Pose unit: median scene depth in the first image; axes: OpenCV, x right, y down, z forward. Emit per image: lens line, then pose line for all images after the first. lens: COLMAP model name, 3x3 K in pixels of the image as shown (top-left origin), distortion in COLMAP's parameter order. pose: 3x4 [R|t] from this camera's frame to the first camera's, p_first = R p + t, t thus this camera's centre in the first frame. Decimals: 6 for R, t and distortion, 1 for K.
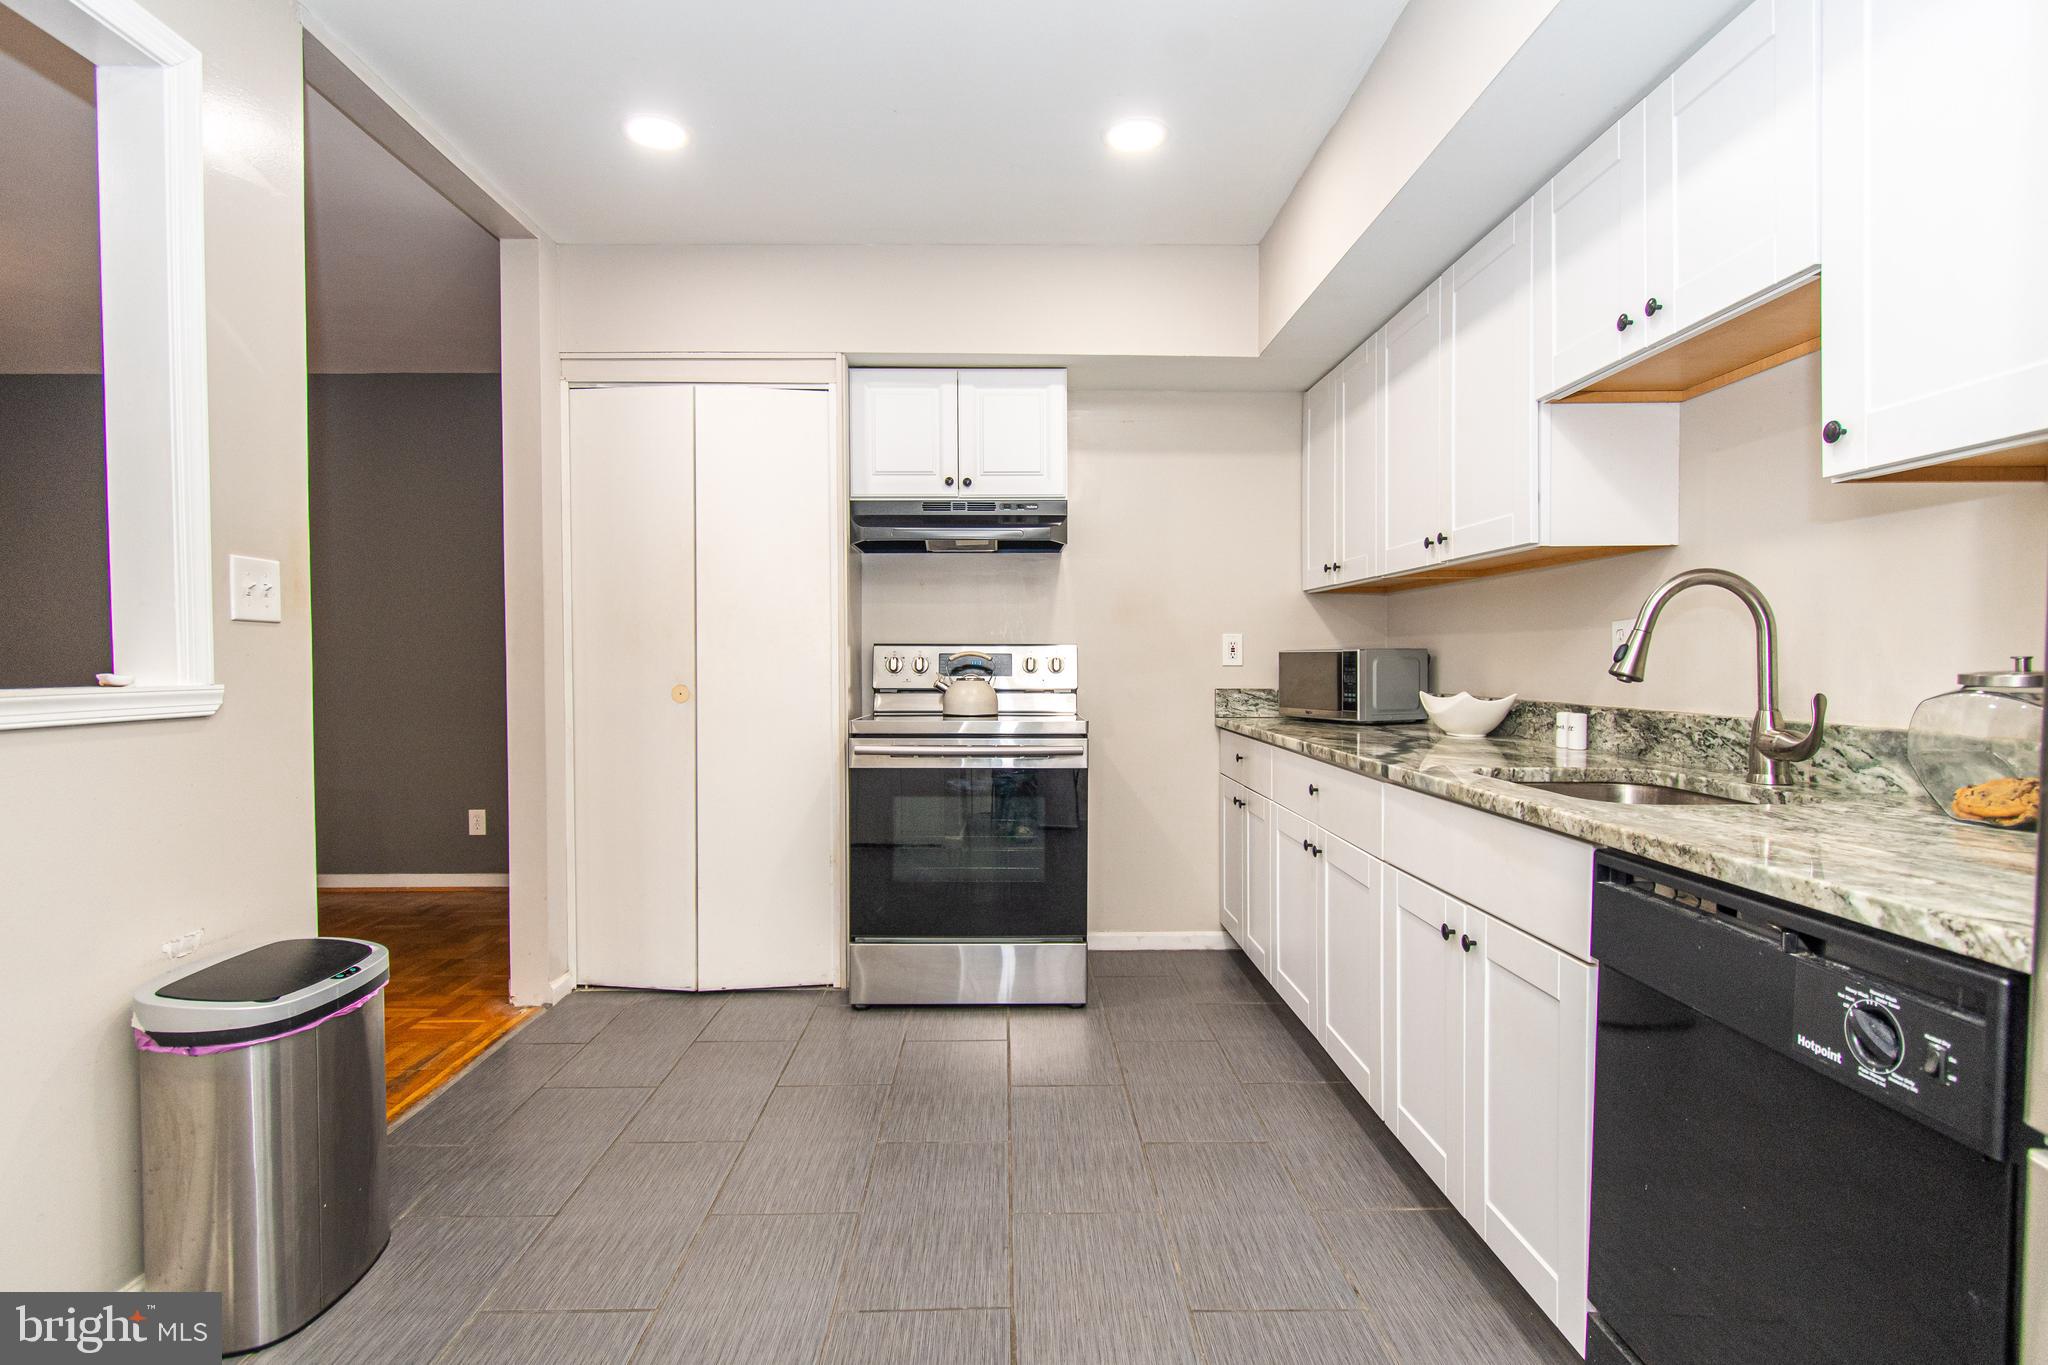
lens RADIAL K [[1027.0, 0, 1024.0], [0, 1027.0, 682.5], [0, 0, 1]] dist [-0.000099, -0.000083]
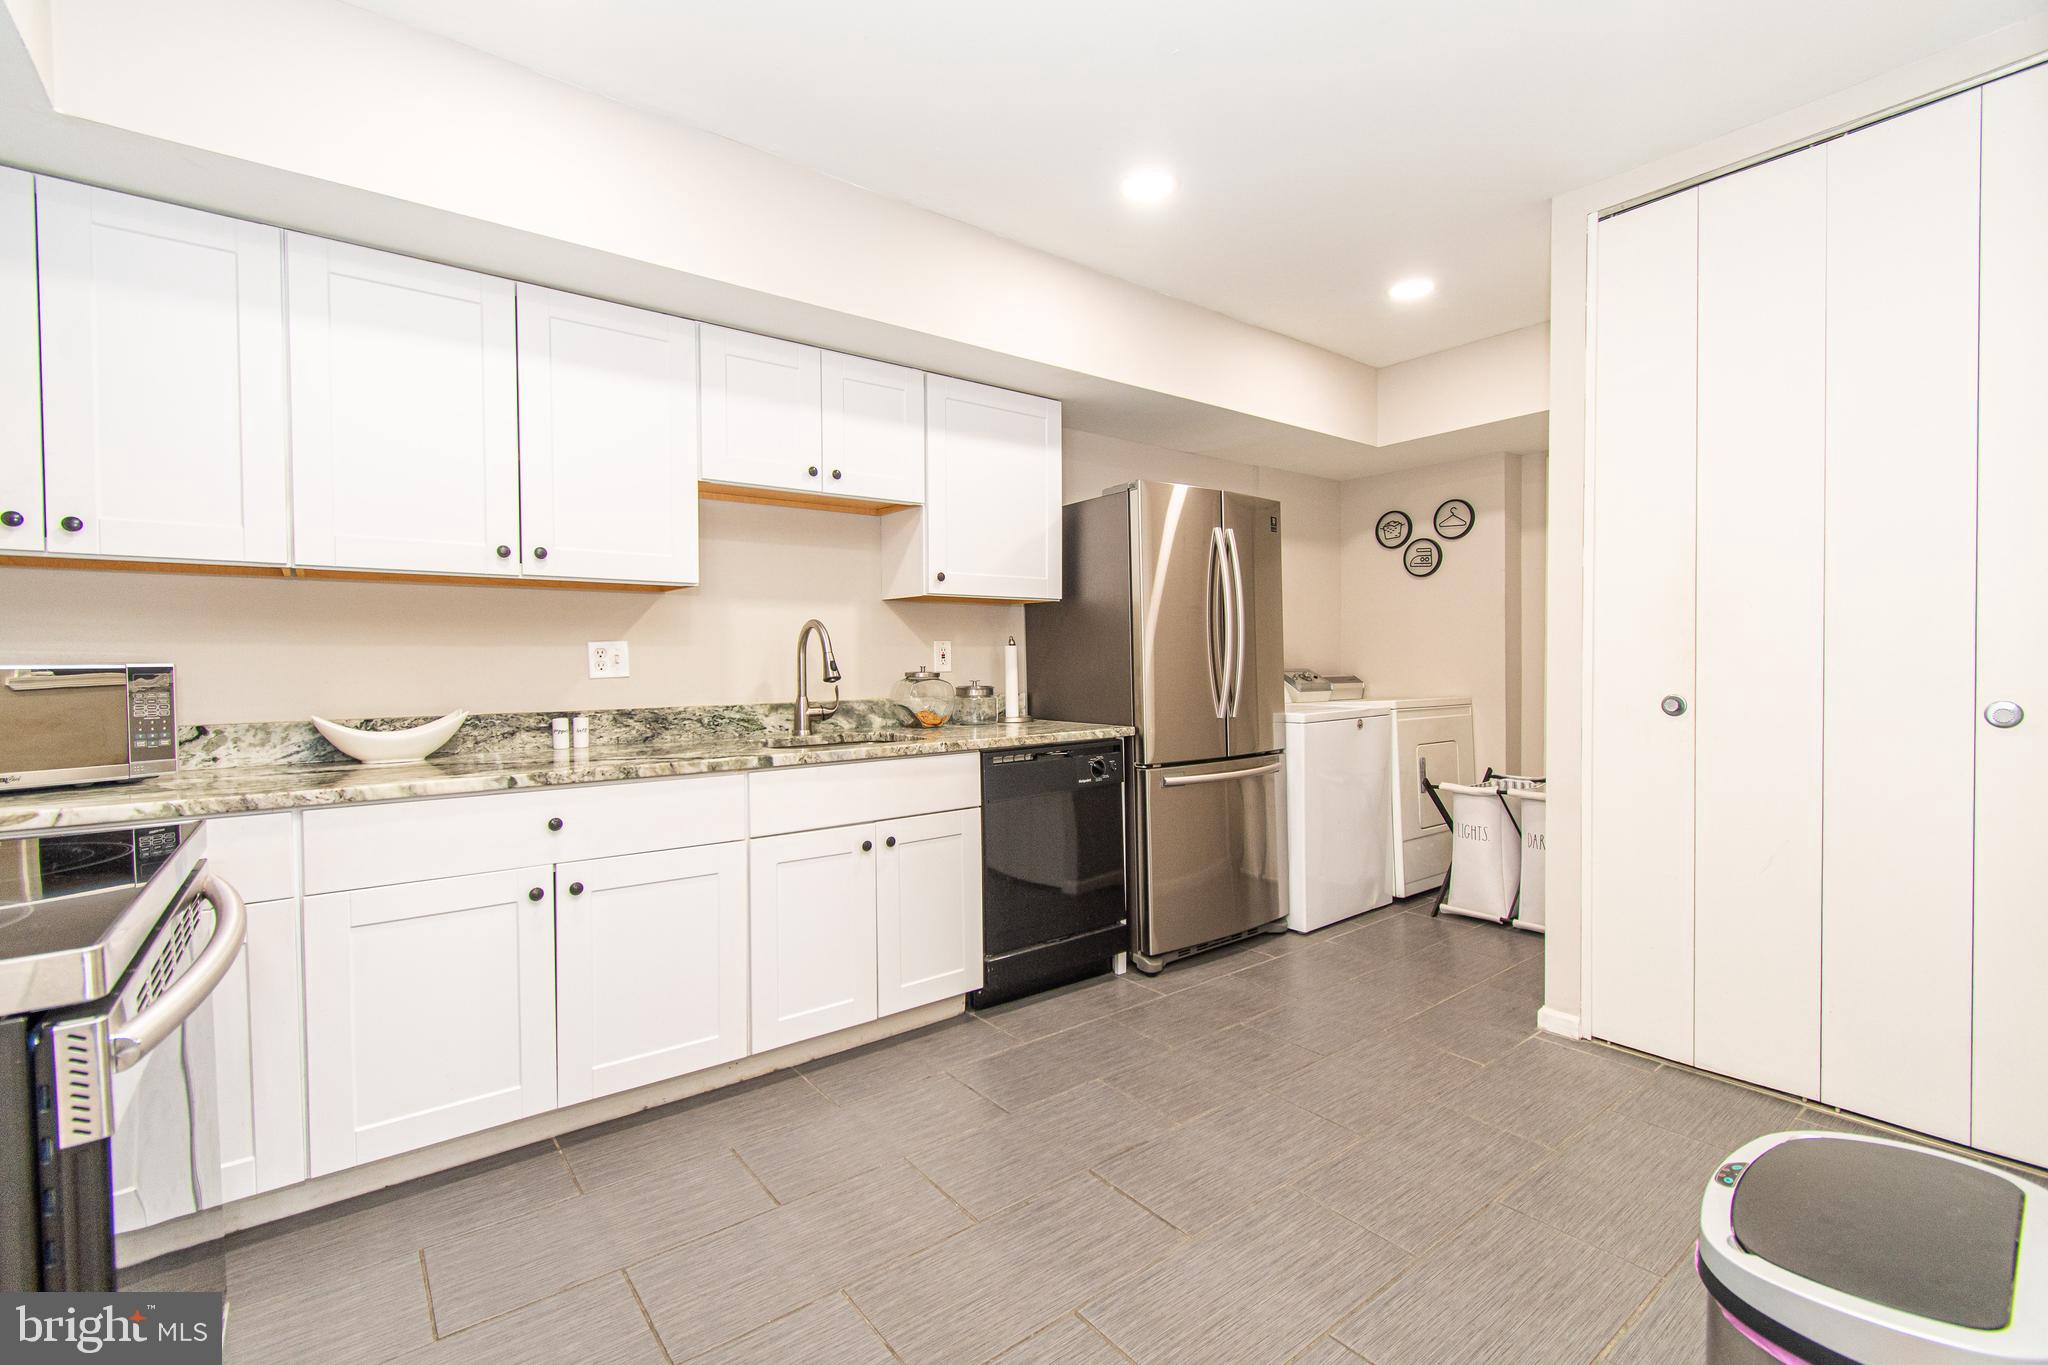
lens RADIAL K [[919.7, 0, 1017.8], [0, 919.7, 680.0], [0, 0, 1]] dist [0.003475, 0.000089]
pose [[-0.606419, -0.012076, 0.795054, -0.726336], [0.027286, 0.998980, 0.035985, -0.044769], [-0.794677, 0.043516, -0.605471, 1.449977]]
